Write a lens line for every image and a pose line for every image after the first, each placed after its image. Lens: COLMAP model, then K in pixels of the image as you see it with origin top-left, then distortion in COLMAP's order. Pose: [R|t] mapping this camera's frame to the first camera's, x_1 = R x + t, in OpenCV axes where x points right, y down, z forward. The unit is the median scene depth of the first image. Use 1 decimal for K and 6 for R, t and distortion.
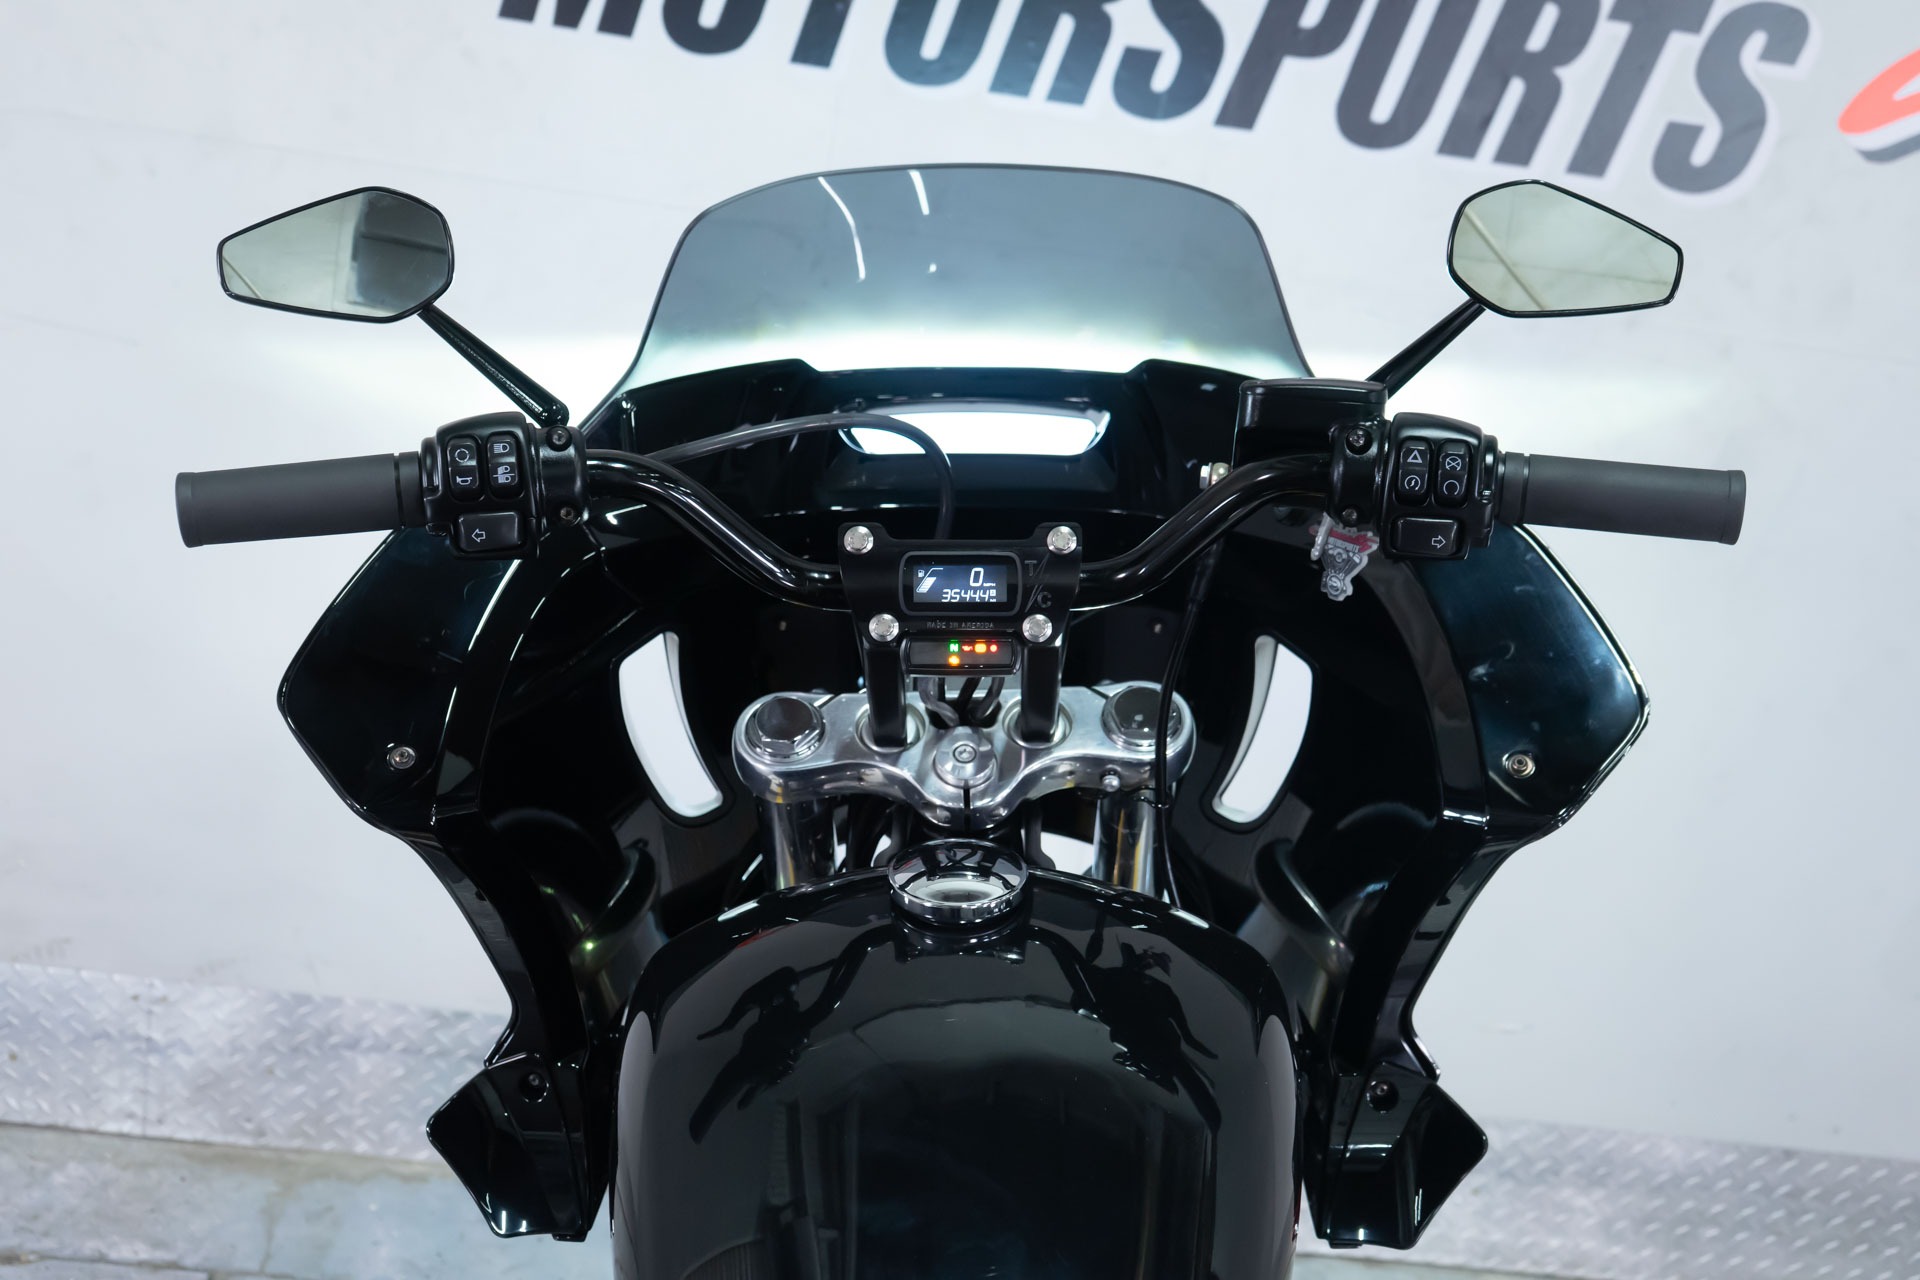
lens RADIAL K [[2167.9, 0, 943.1], [0, 2167.9, 653.9], [0, 0, 1]] dist [0.018933, 0.000000]
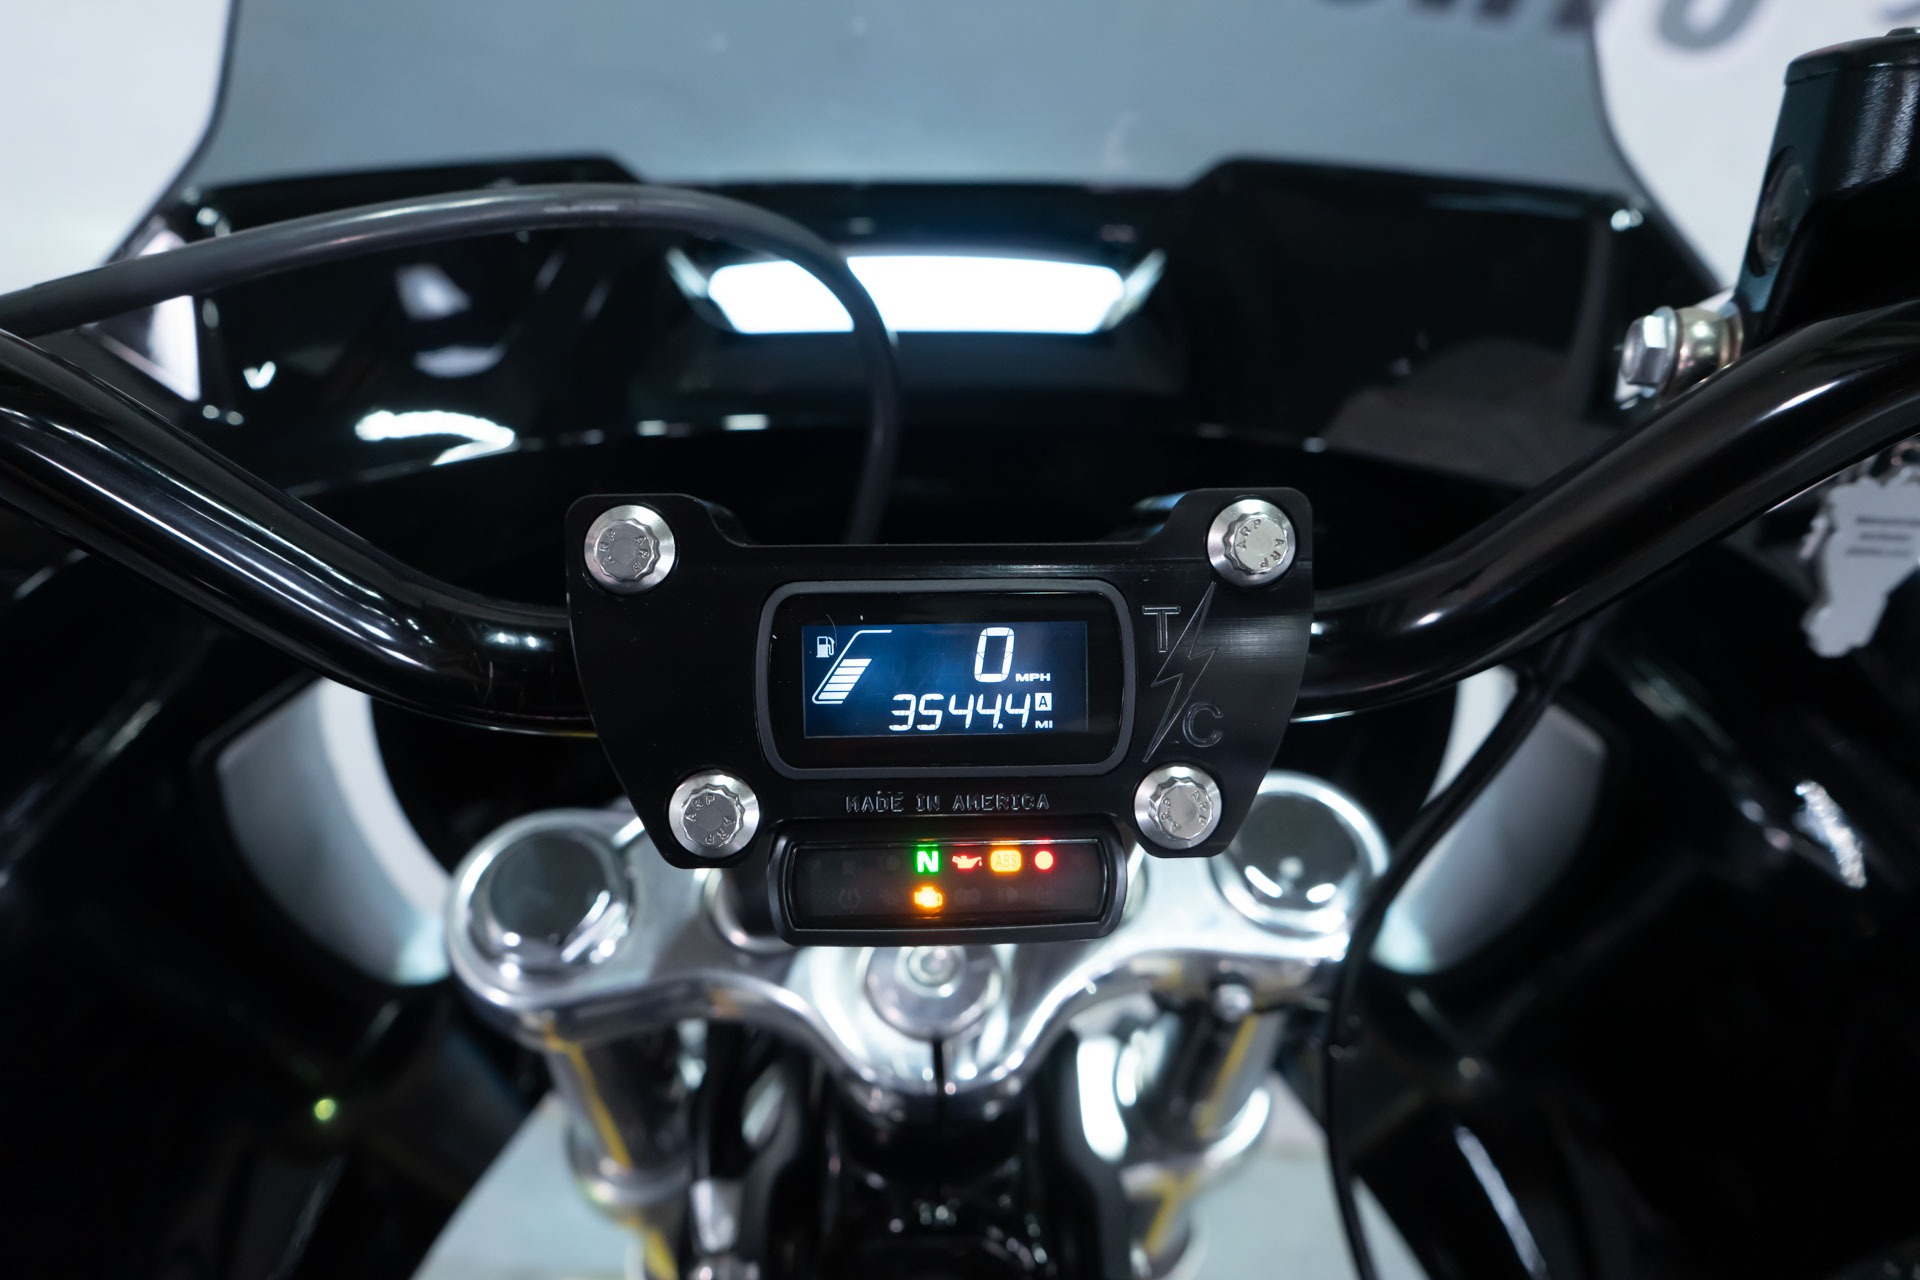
lens RADIAL K [[1509.8, 0, 961.3], [0, 1509.8, 642.2], [0, 0, 1]] dist [-0.038096, 0.026473]
pose [[0.997733, -0.013519, 0.065923, -0.004707], [0.007628, 0.996019, 0.088816, -0.057922], [-0.066861, -0.088112, 0.993864, 0.771695]]
